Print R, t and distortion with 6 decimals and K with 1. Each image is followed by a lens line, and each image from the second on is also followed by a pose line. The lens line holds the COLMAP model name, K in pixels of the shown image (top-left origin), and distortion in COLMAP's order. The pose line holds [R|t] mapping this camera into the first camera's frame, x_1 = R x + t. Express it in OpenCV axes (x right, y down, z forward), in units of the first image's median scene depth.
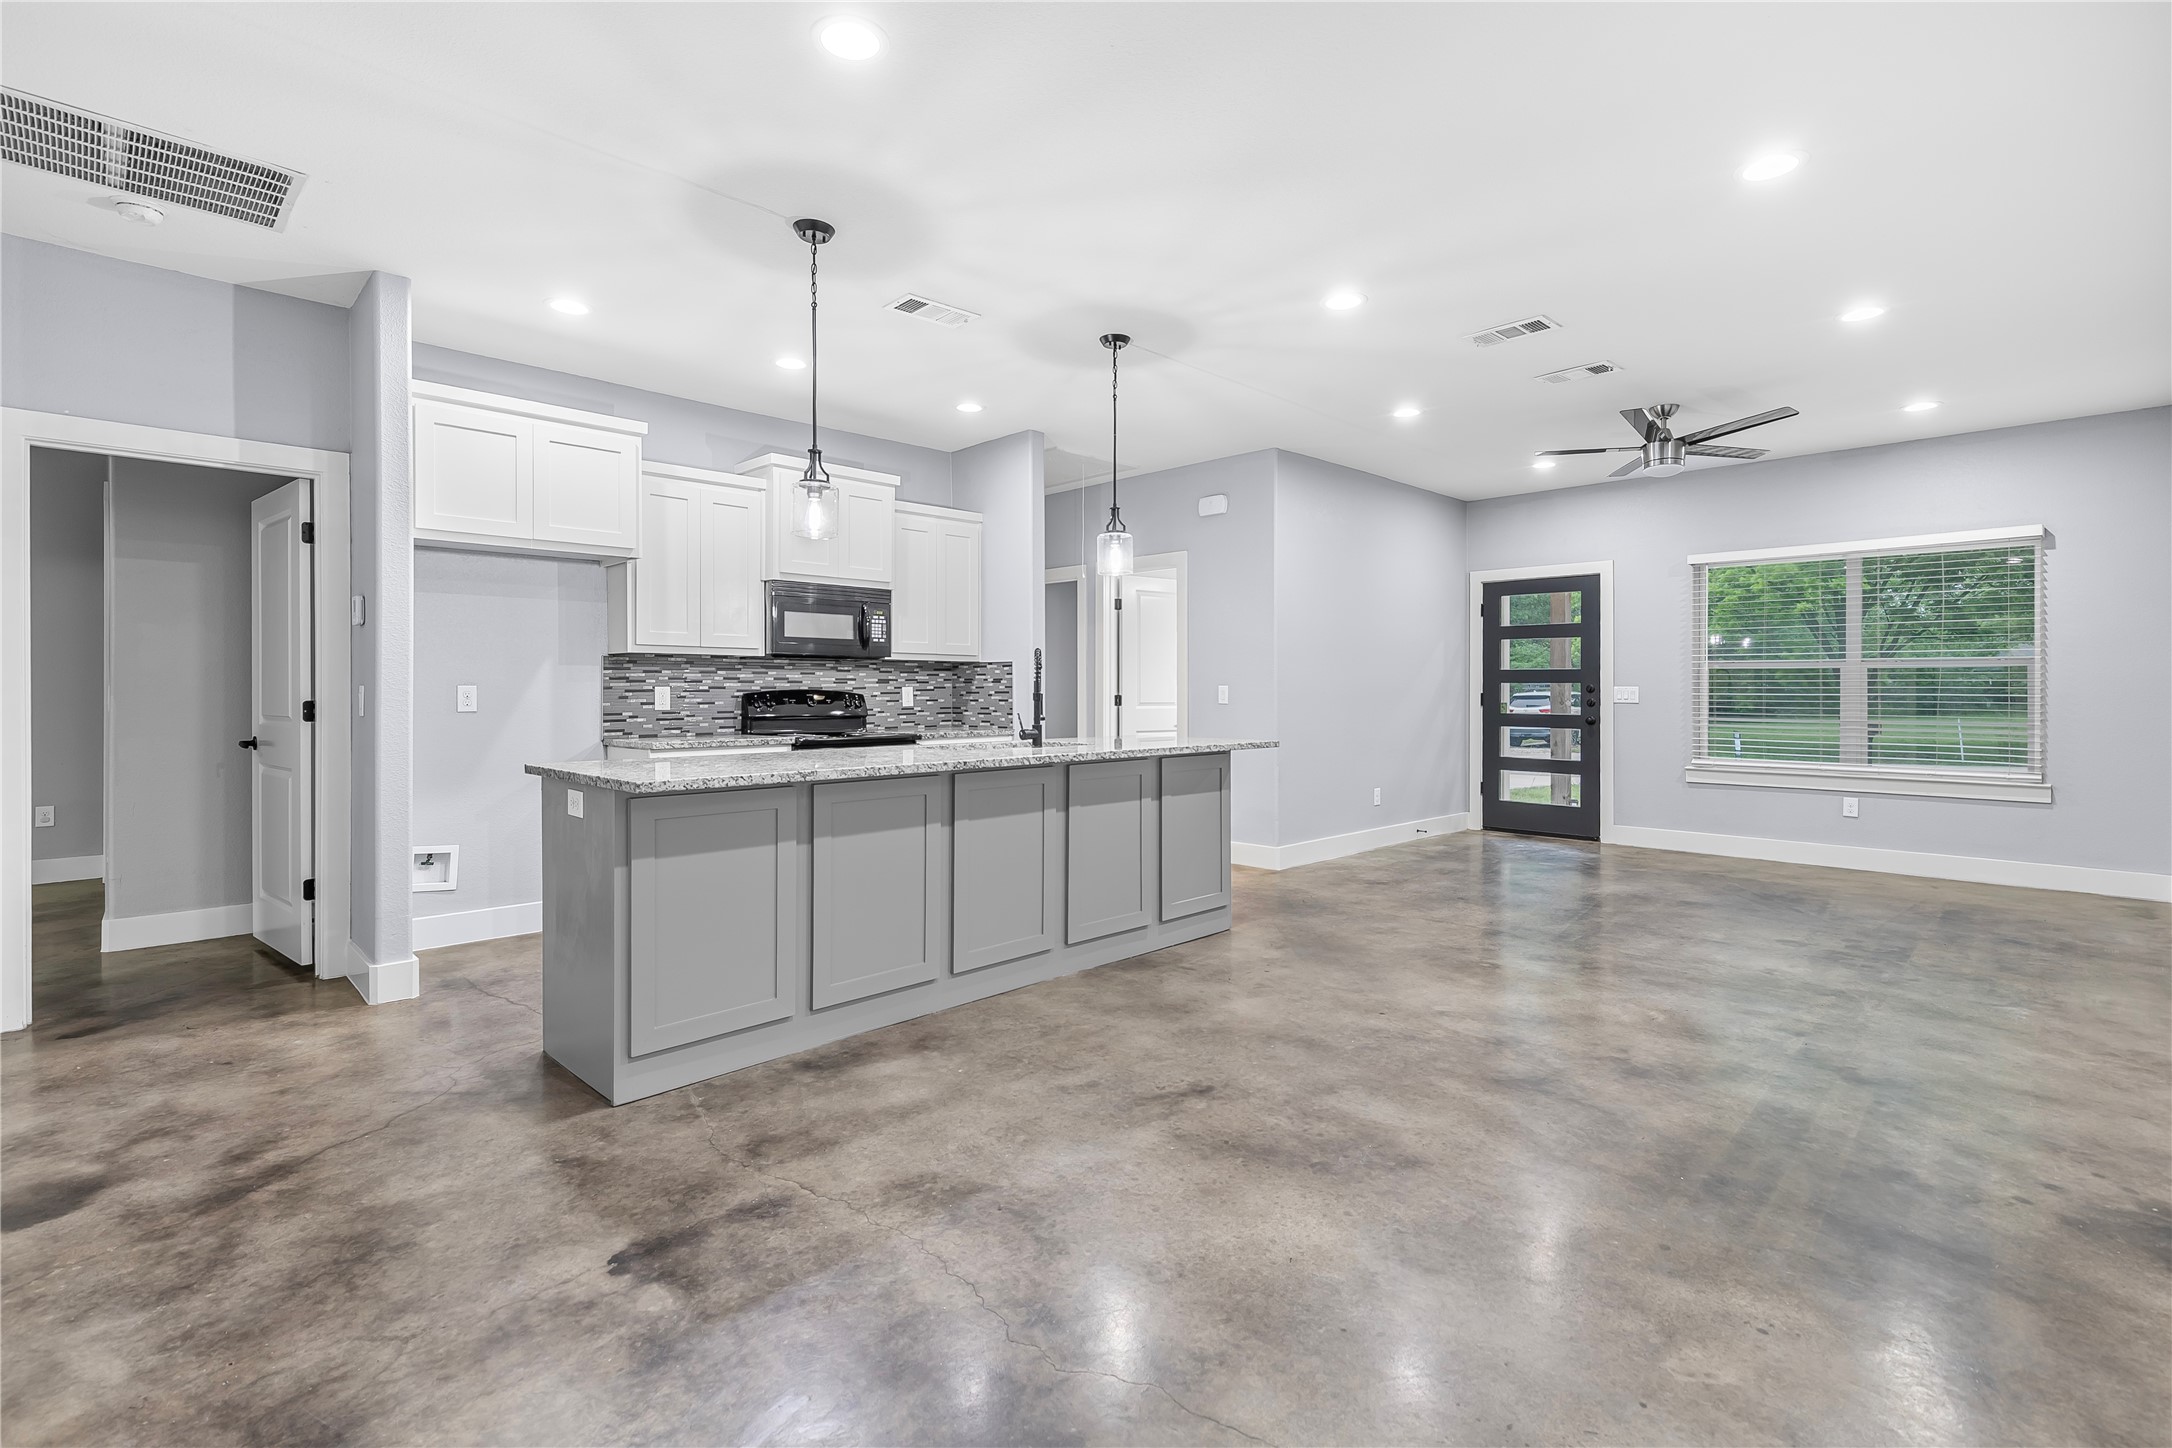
lens RADIAL K [[991.6, 0, 1121.5], [0, 991.6, 690.4], [0, 0, 1]] dist [0.004361, -0.002790]
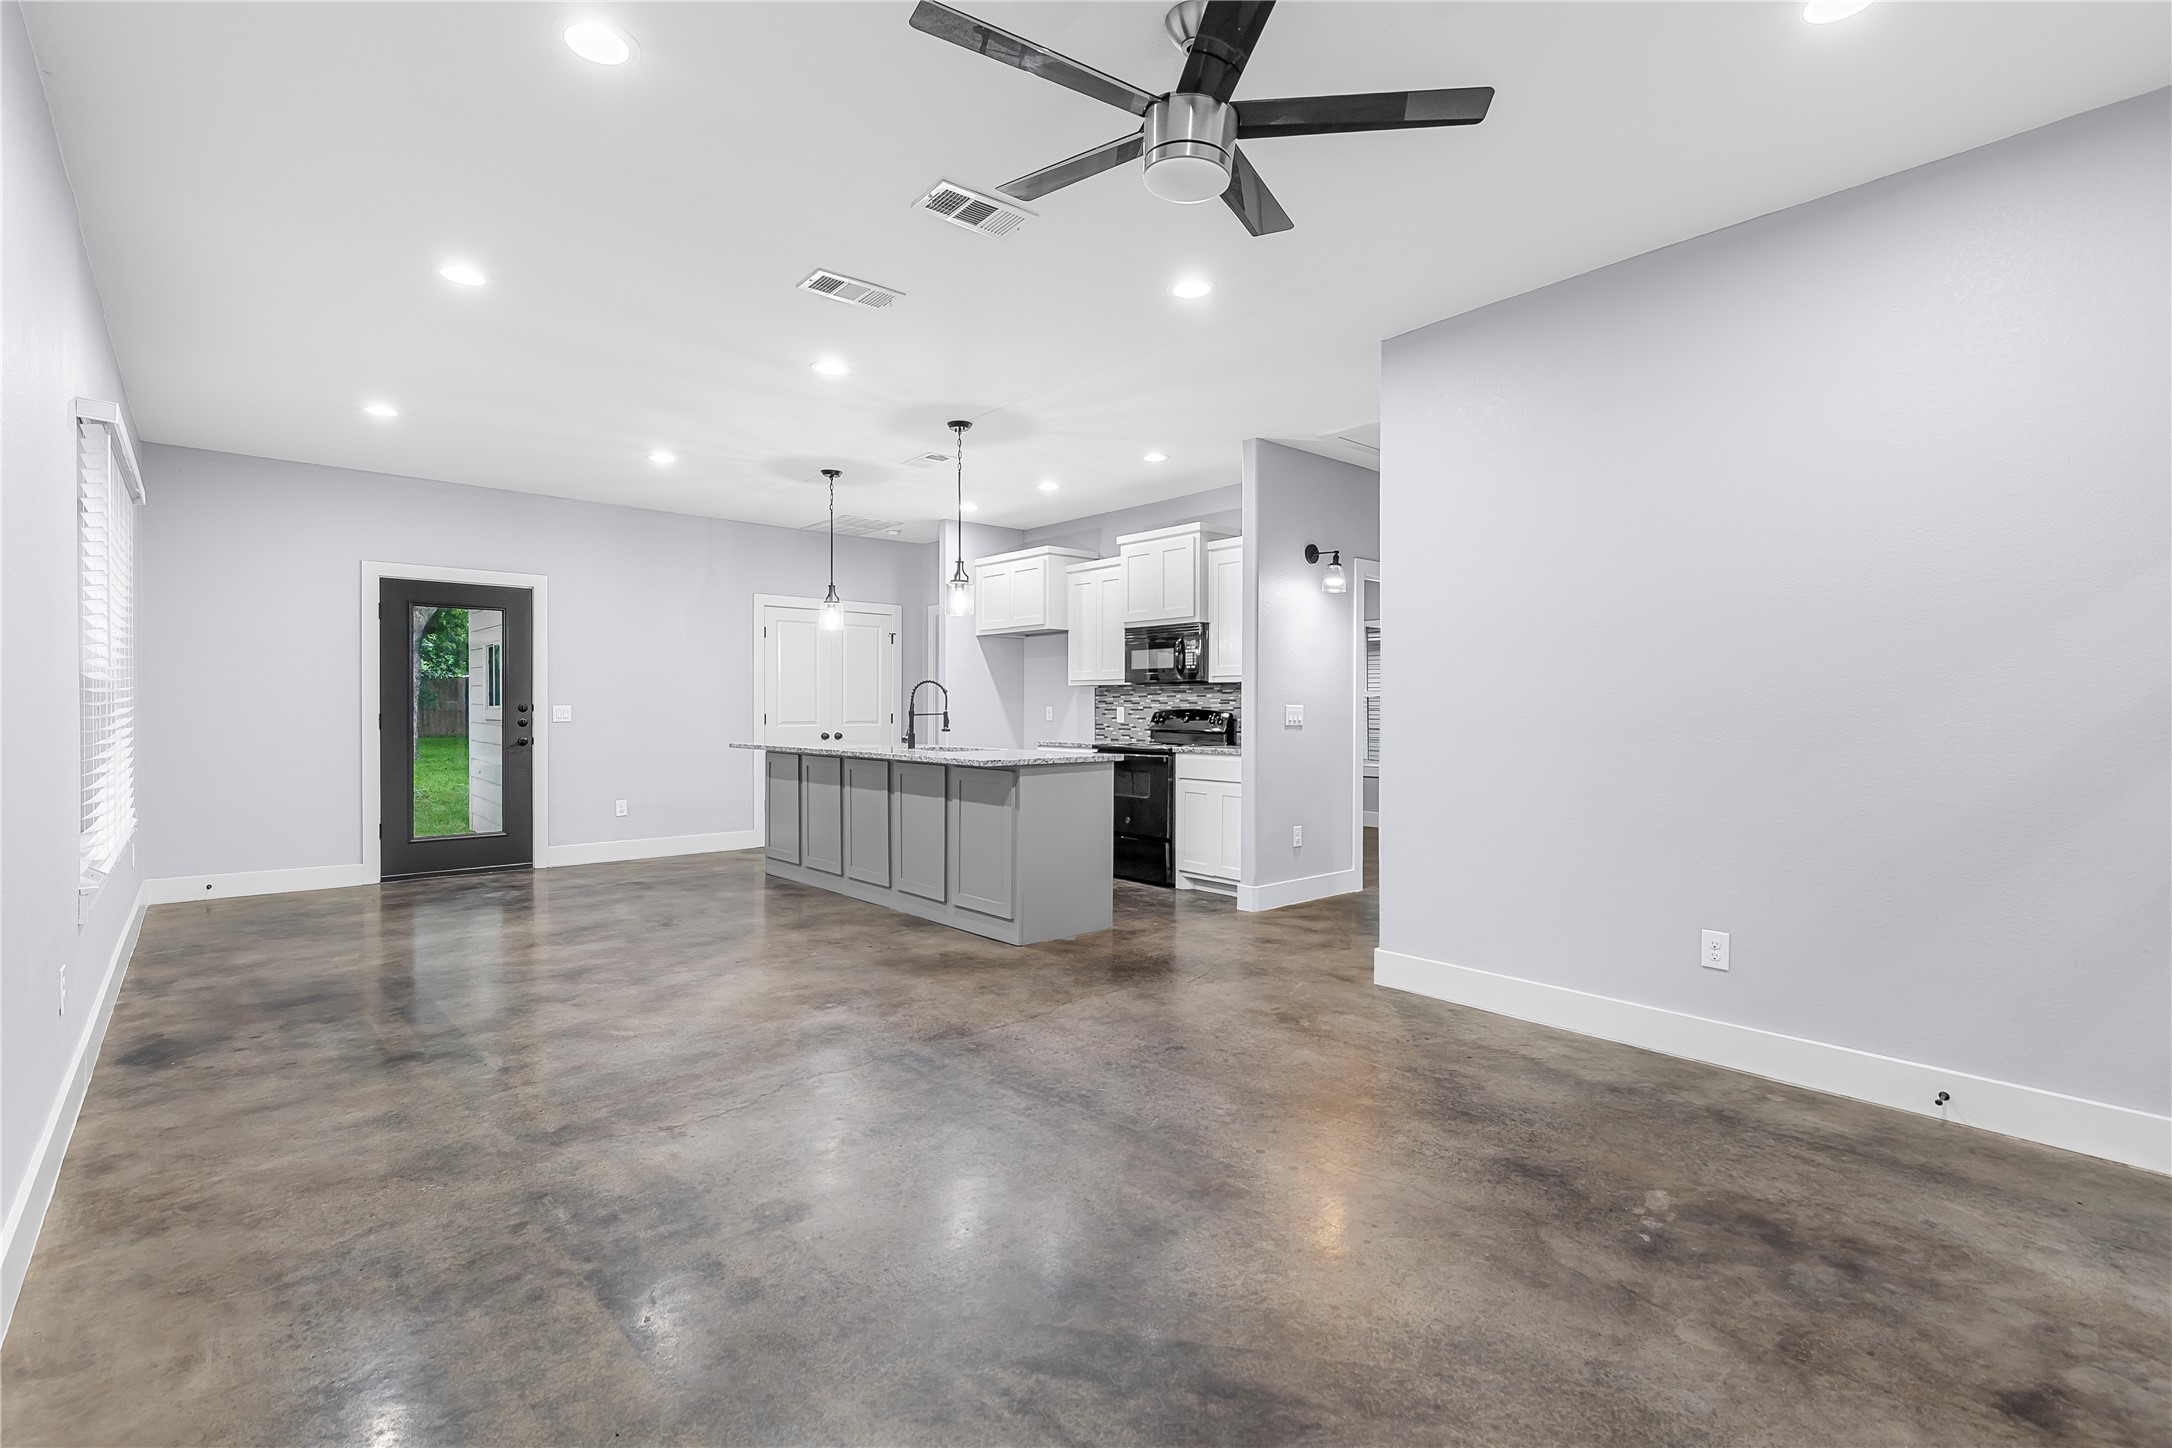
lens RADIAL K [[991.6, 0, 1079.3], [0, 991.6, 720.7], [0, 0, 1]] dist [0.004361, -0.002790]
pose [[-0.075857, 0.015352, -0.997000, 0.963853], [-0.002716, 0.999875, 0.015603, -0.005156], [0.997115, 0.003892, -0.075806, 0.983899]]
